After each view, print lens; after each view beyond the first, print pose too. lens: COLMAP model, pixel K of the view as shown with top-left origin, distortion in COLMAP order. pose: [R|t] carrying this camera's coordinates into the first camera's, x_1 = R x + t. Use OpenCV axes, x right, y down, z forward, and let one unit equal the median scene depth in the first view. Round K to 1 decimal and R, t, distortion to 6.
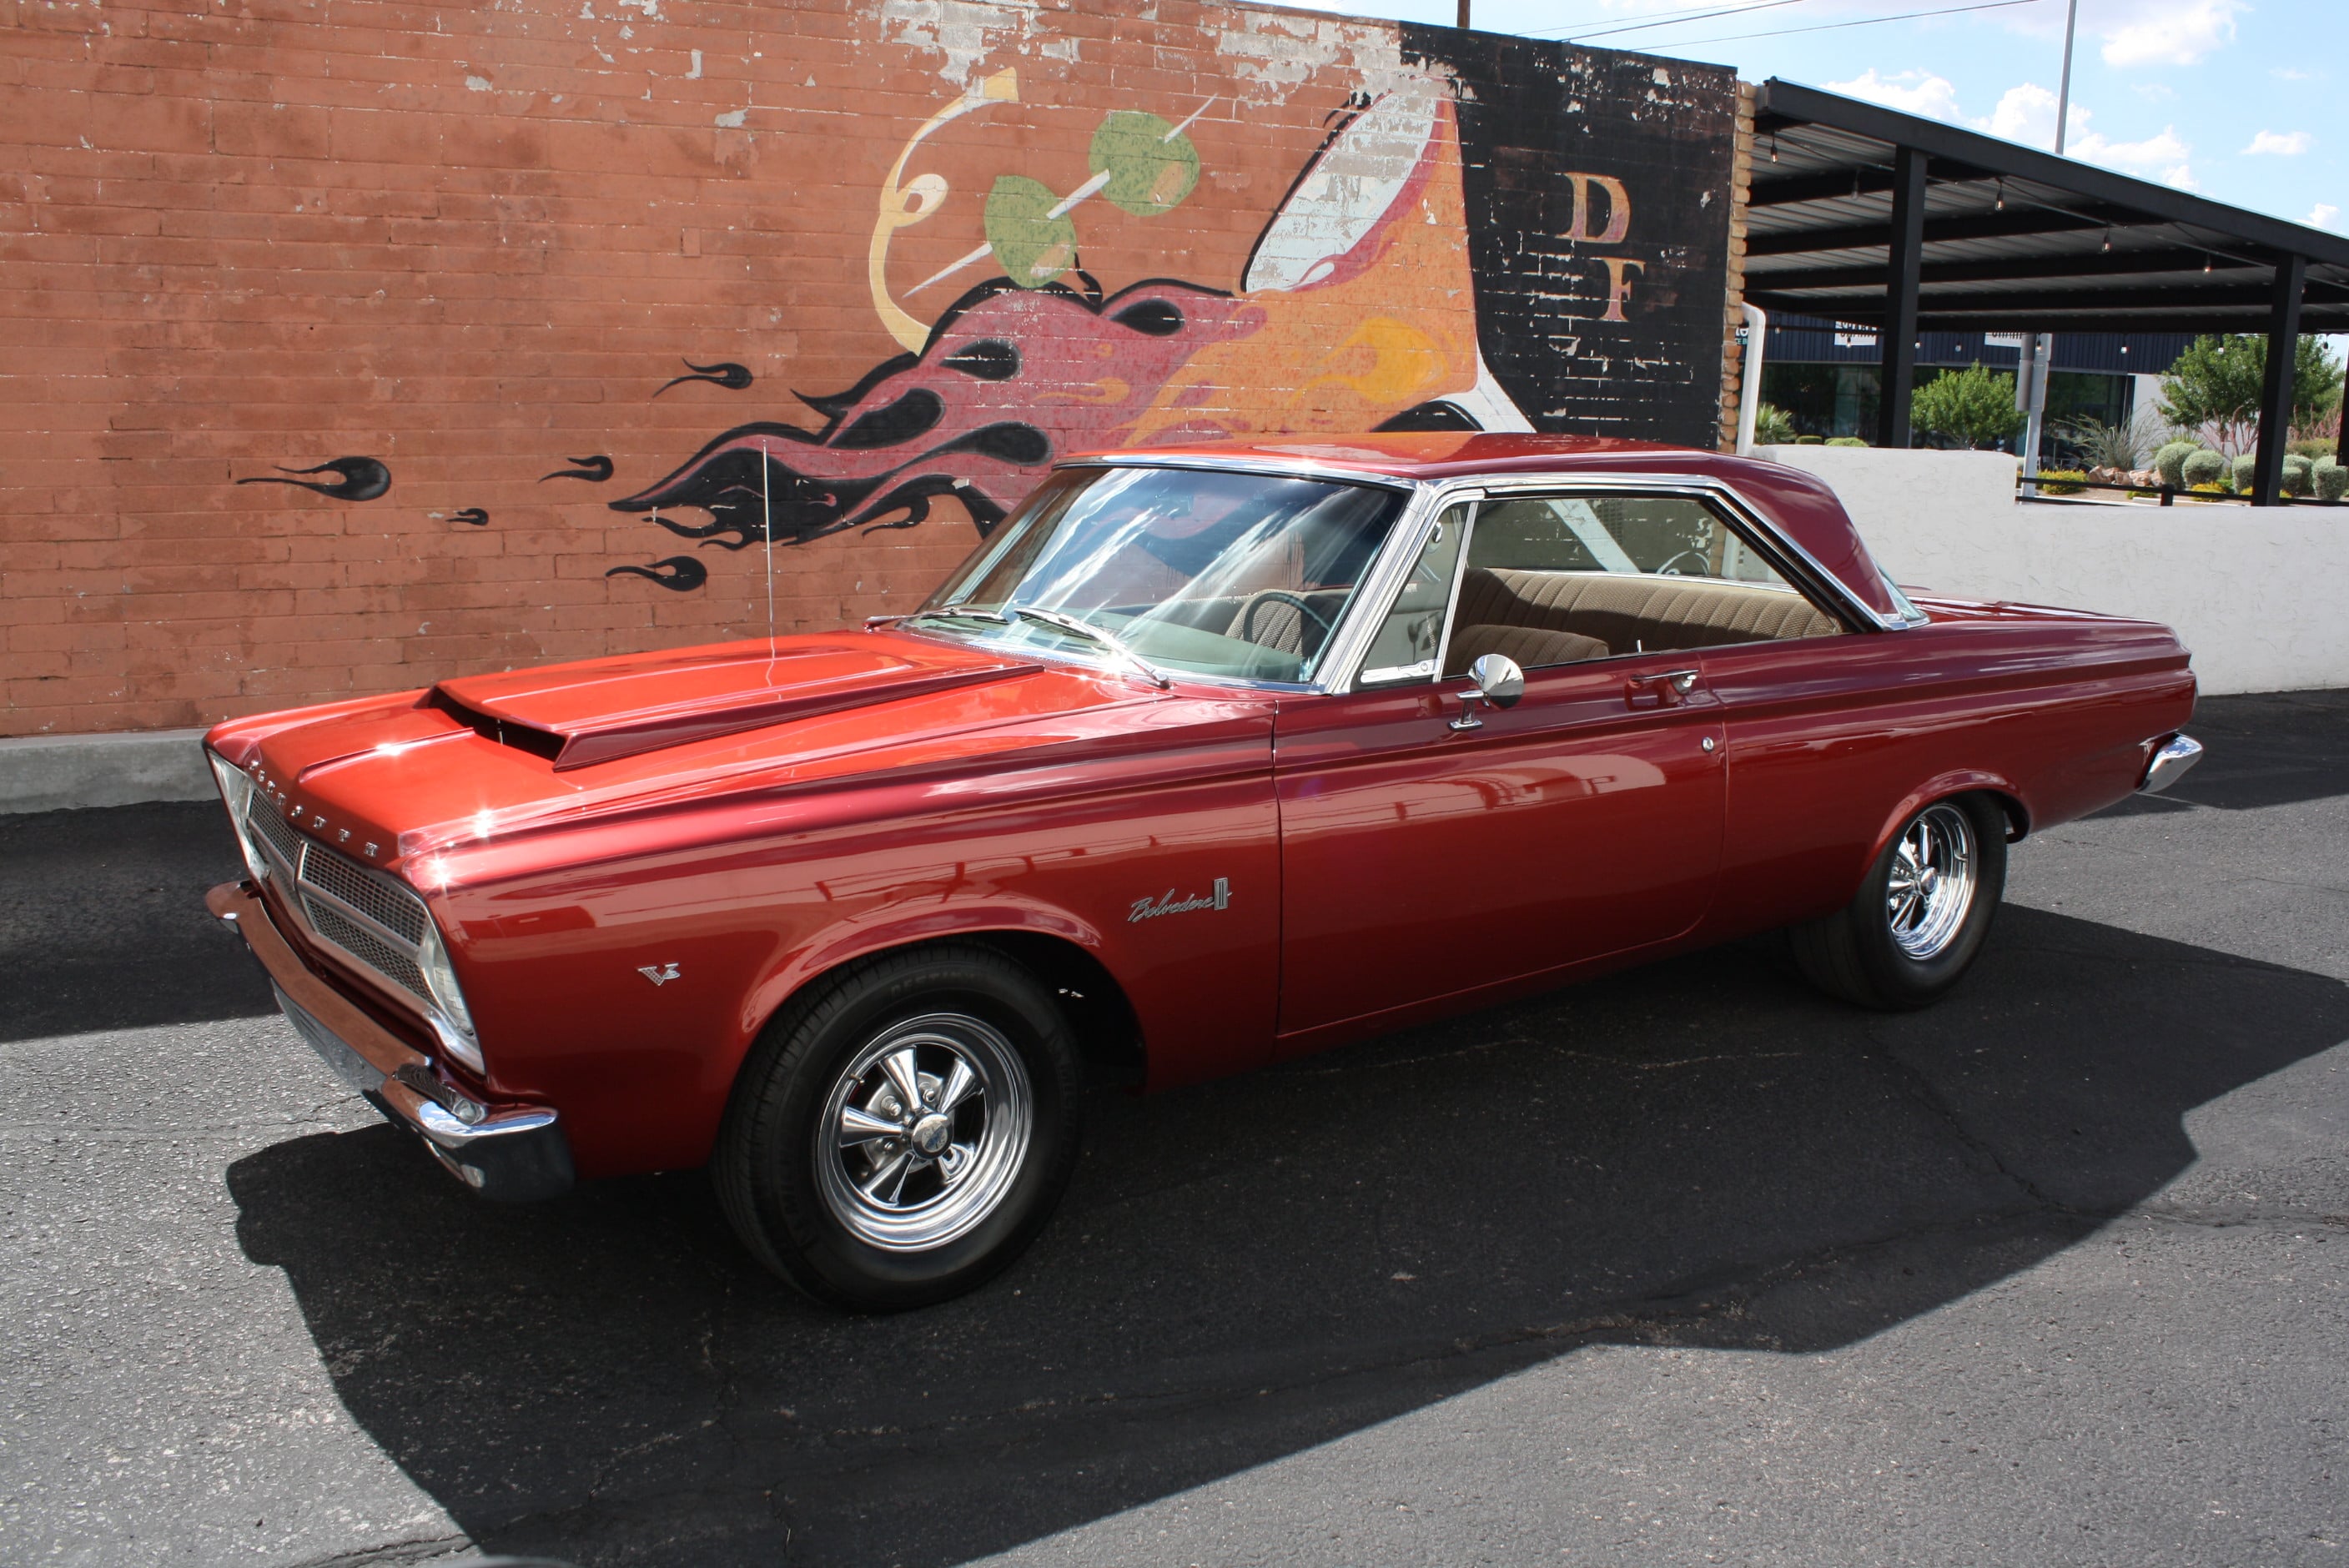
lens RADIAL K [[1991.3, 0, 1215.2], [0, 1991.3, 763.5], [0, 0, 1]] dist [-0.171003, 0.151660]
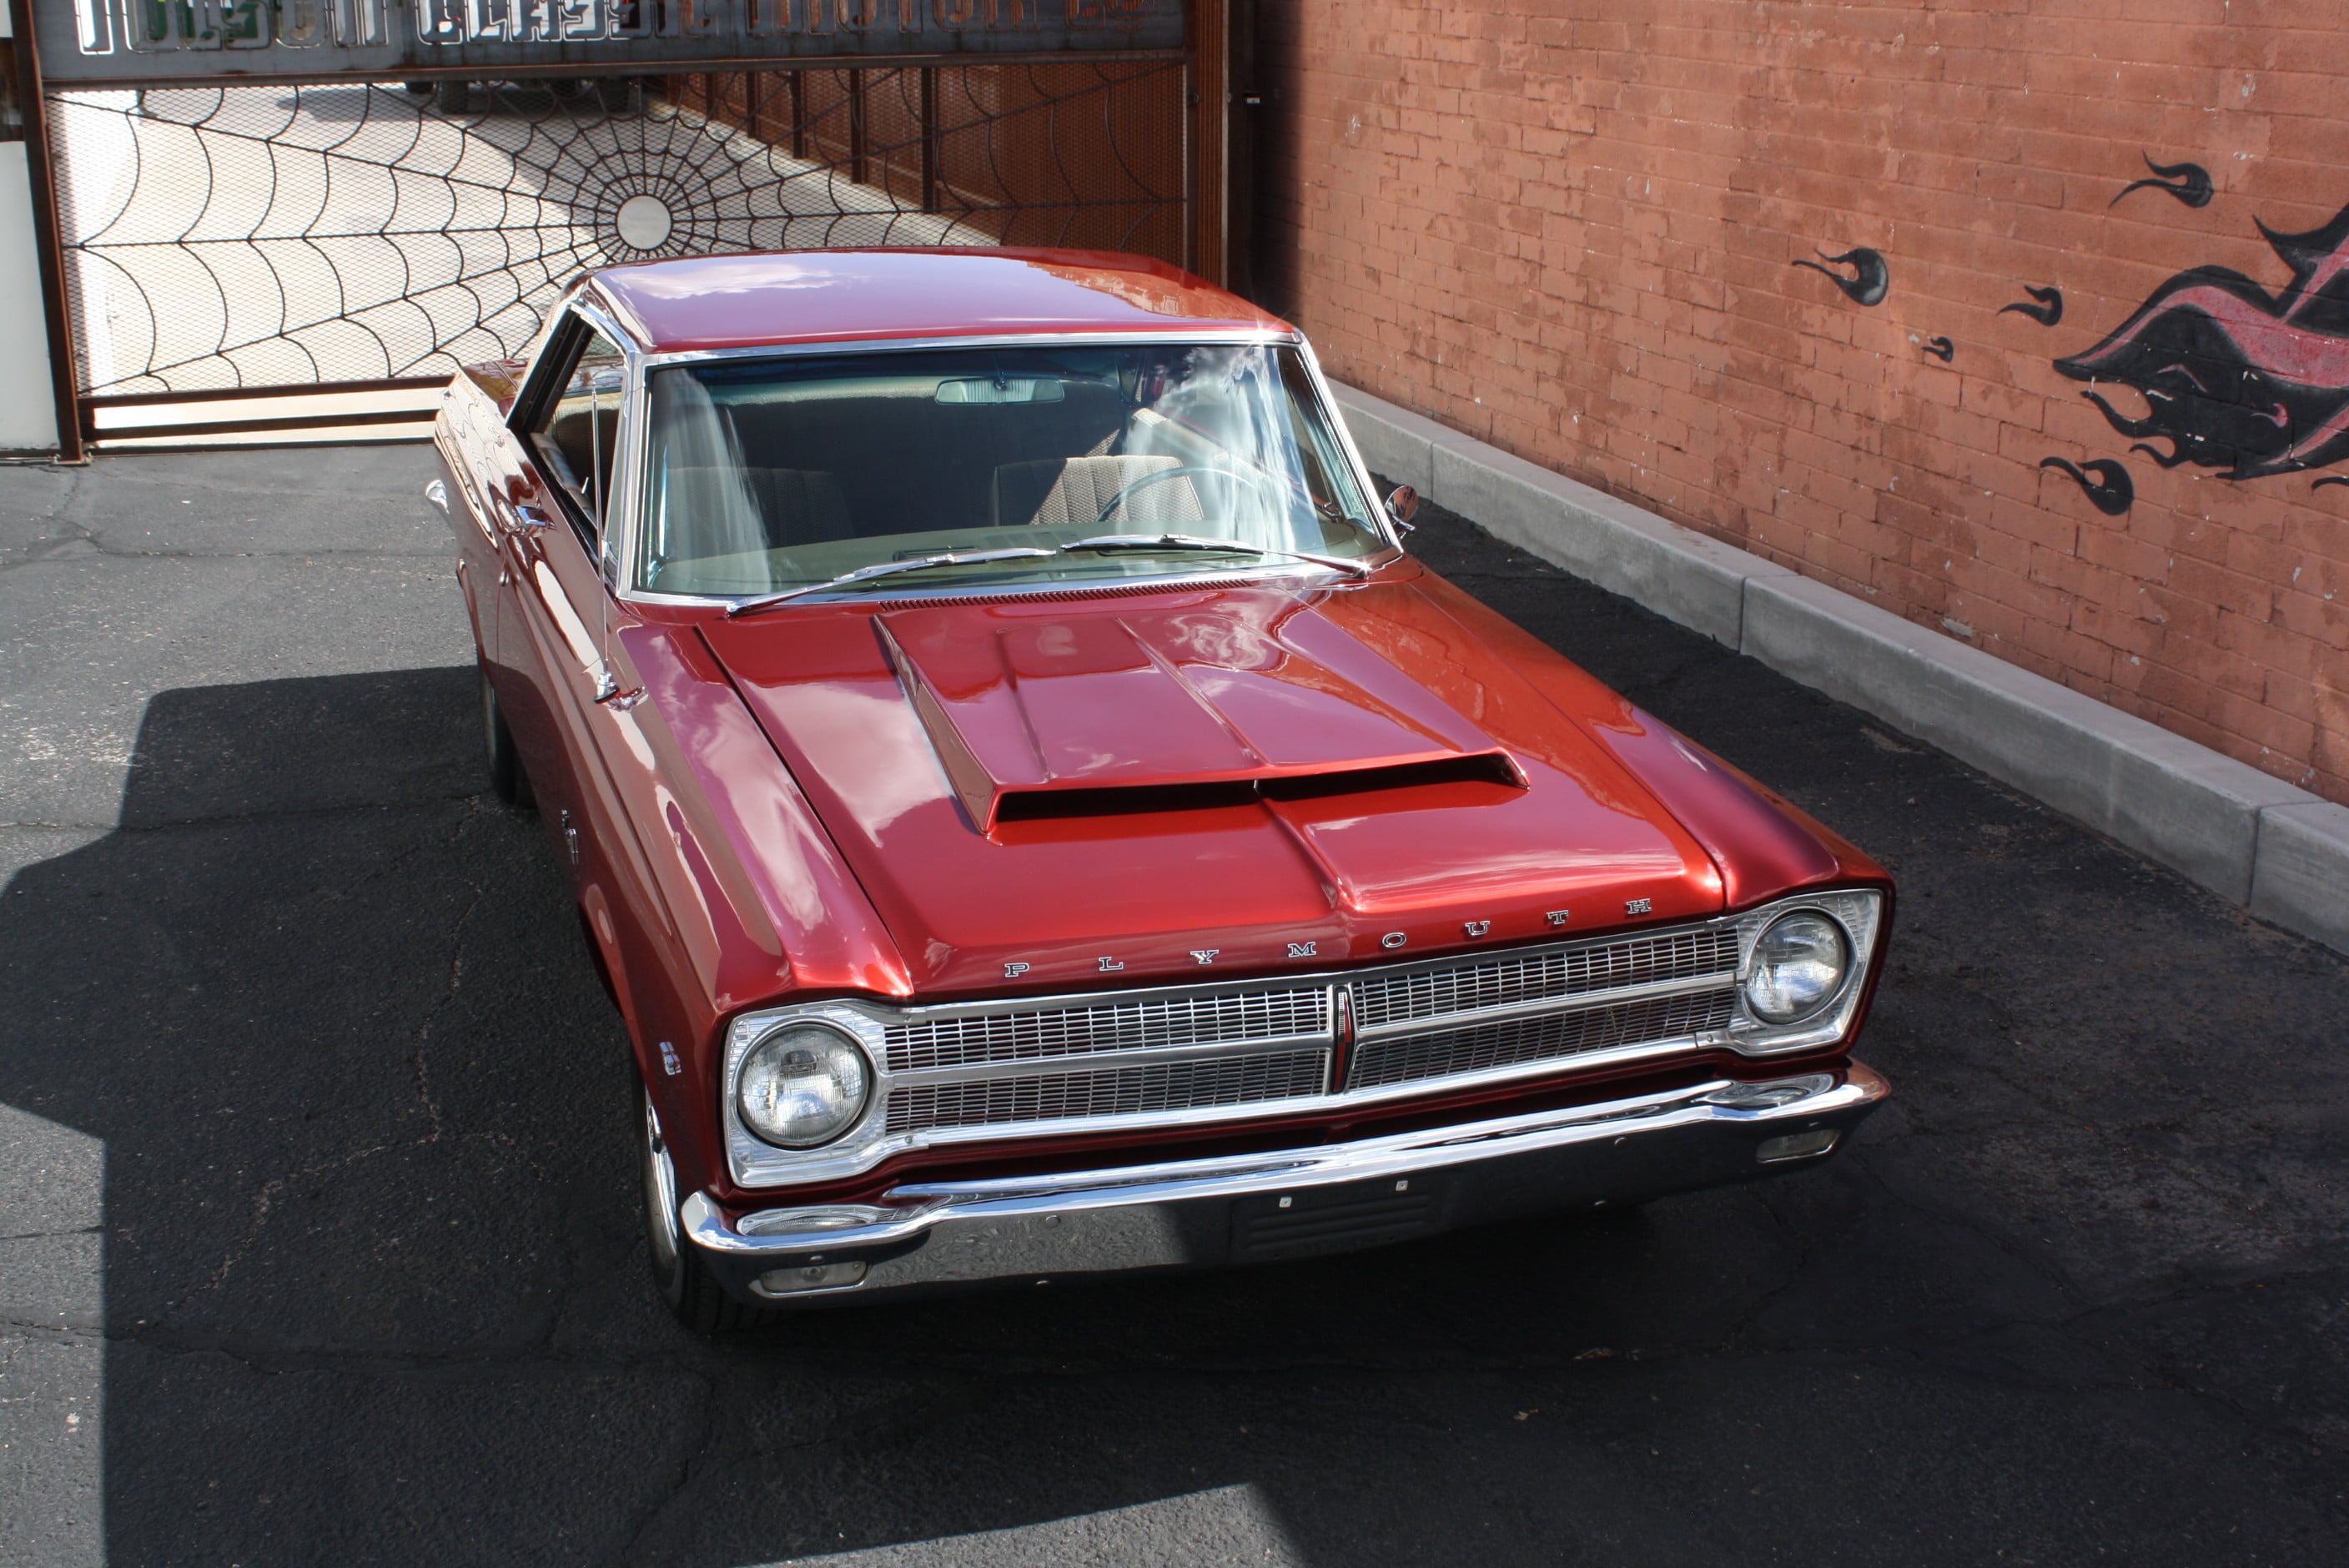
lens RADIAL K [[2790.4, 0, 1213.9], [0, 2790.4, 765.9], [0, 0, 1]] dist [-0.102364, 0.151842]
pose [[-0.136151, 0.262295, -0.955335, 0.673636], [-0.194385, 0.938496, 0.285375, -0.217535], [0.971431, 0.224557, -0.076791, 0.826915]]
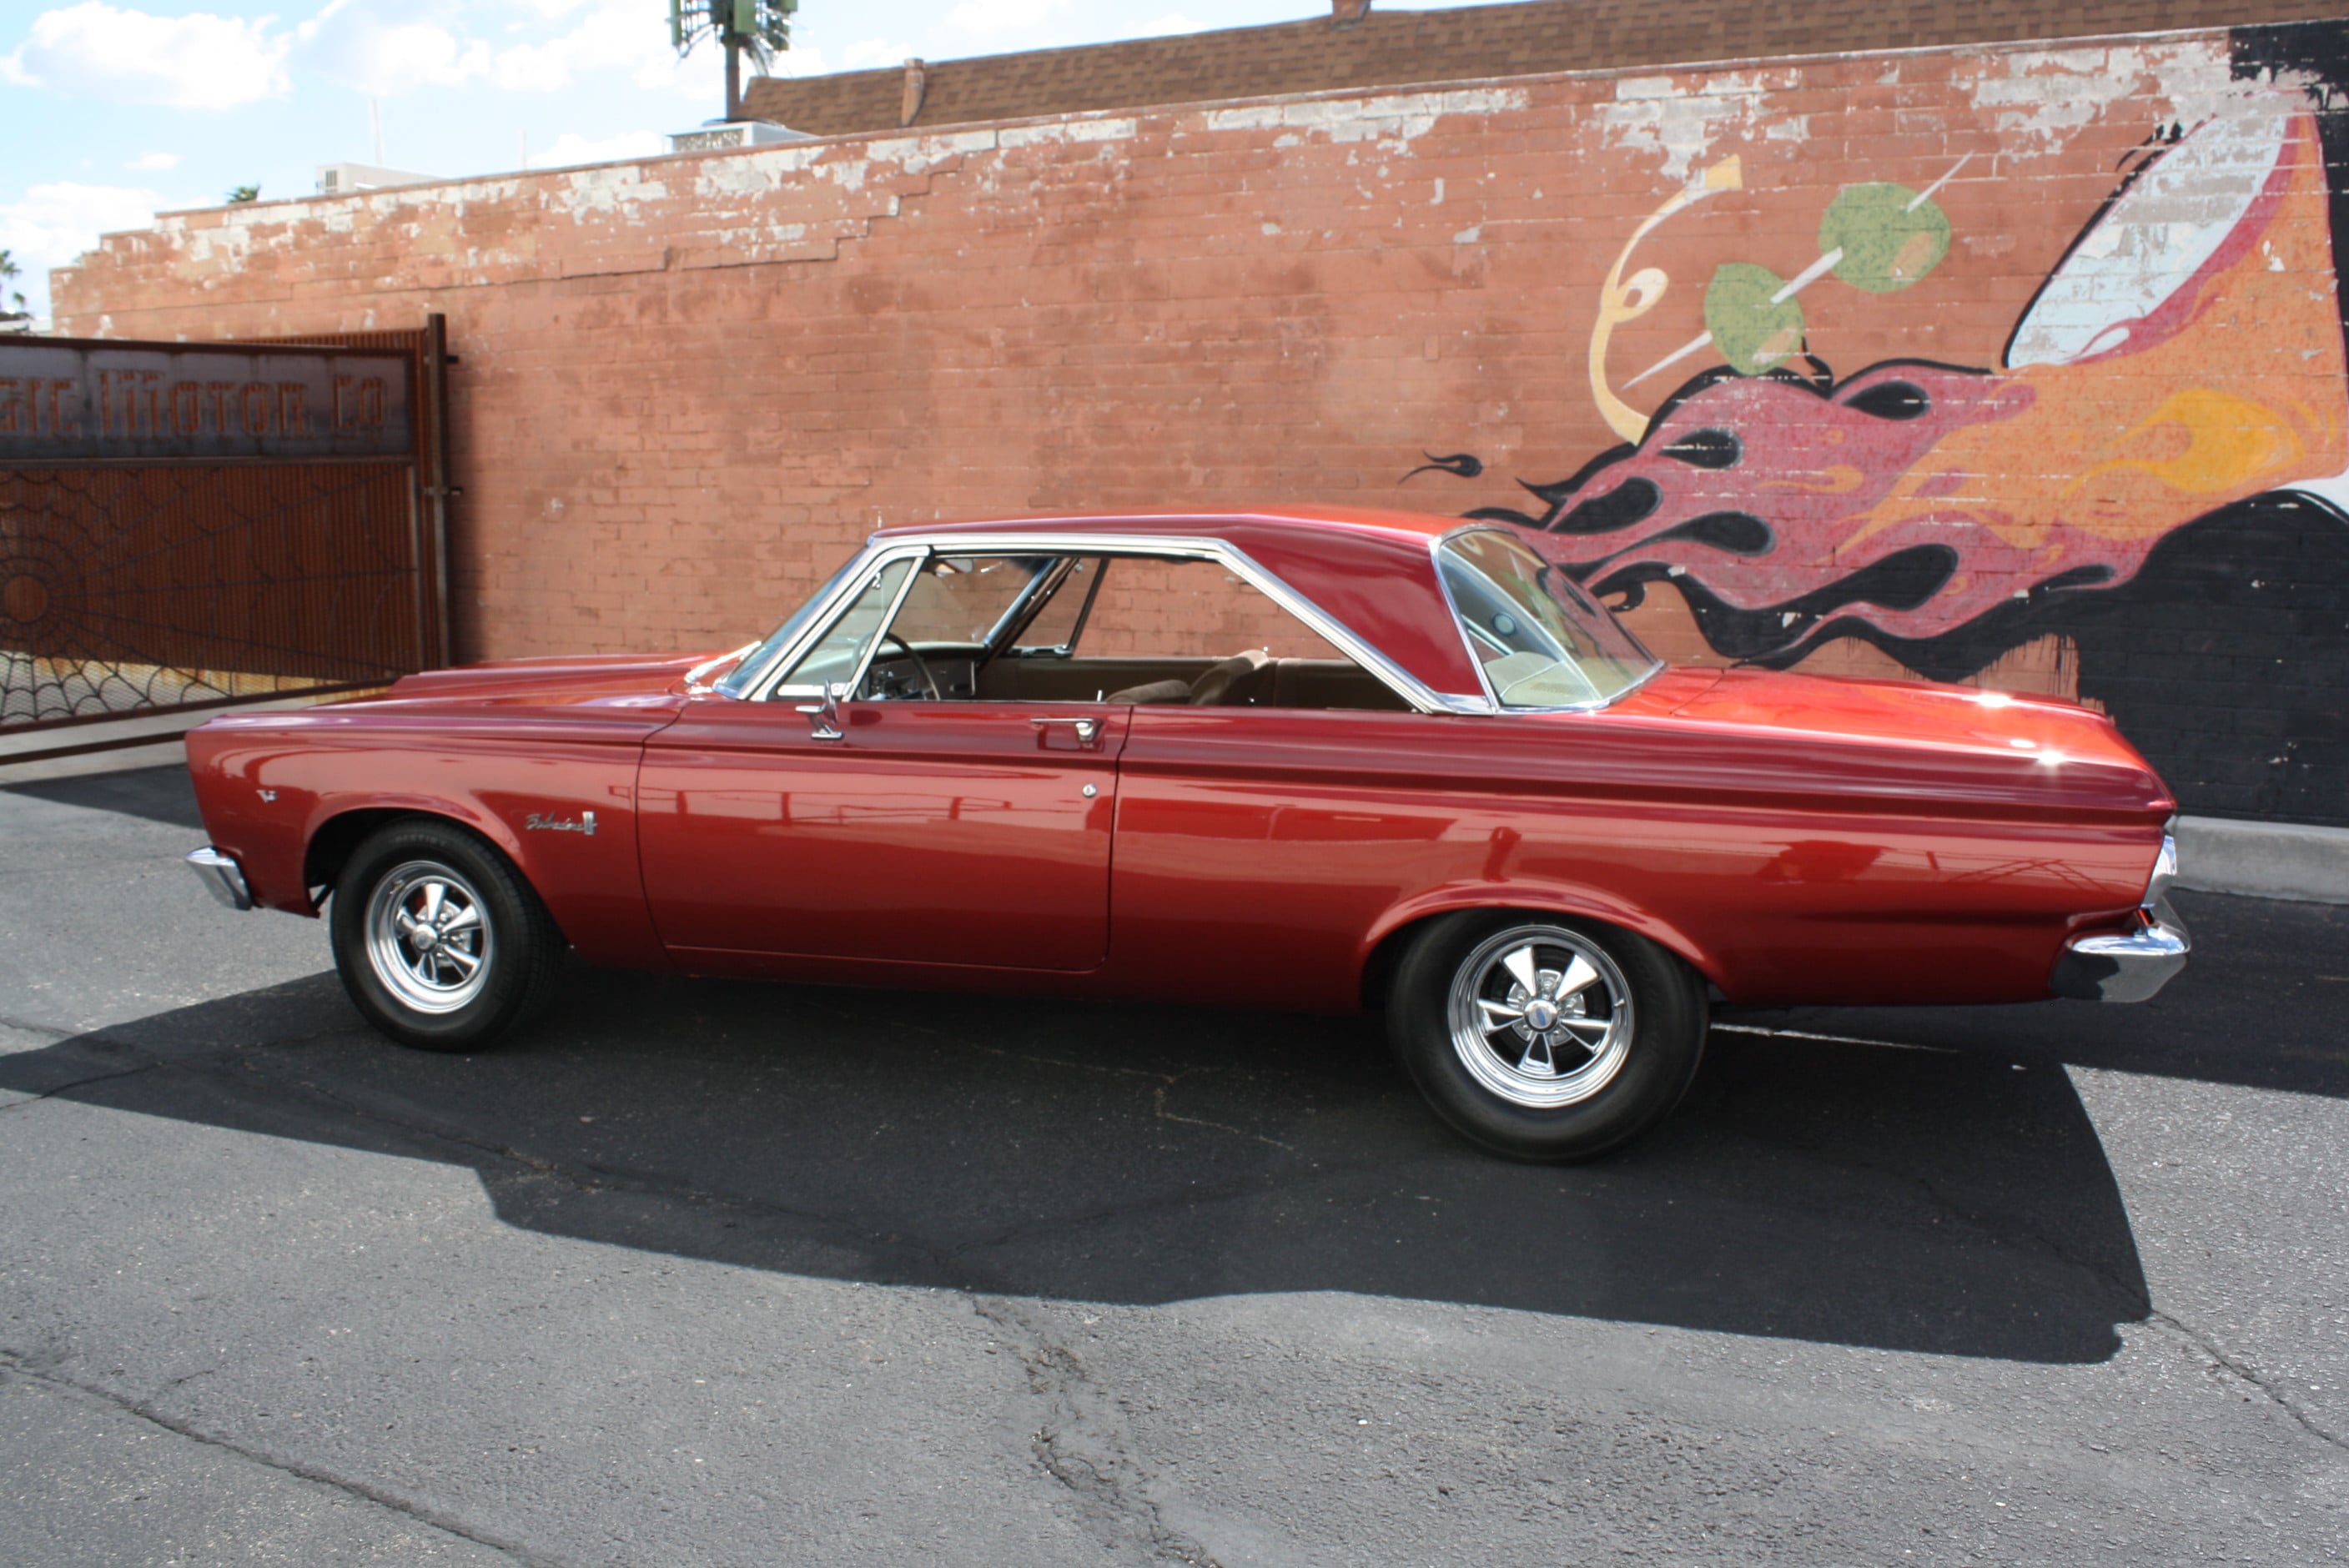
lens RADIAL K [[2075.8, 0, 1209.2], [0, 2075.8, 750.2], [0, 0, 1]] dist [-0.161833, 0.147652]
pose [[0.582463, 0.088419, -0.808034, 0.638712], [-0.142432, 0.989788, 0.005637, -0.025012], [0.800281, 0.111807, 0.589109, 0.219660]]
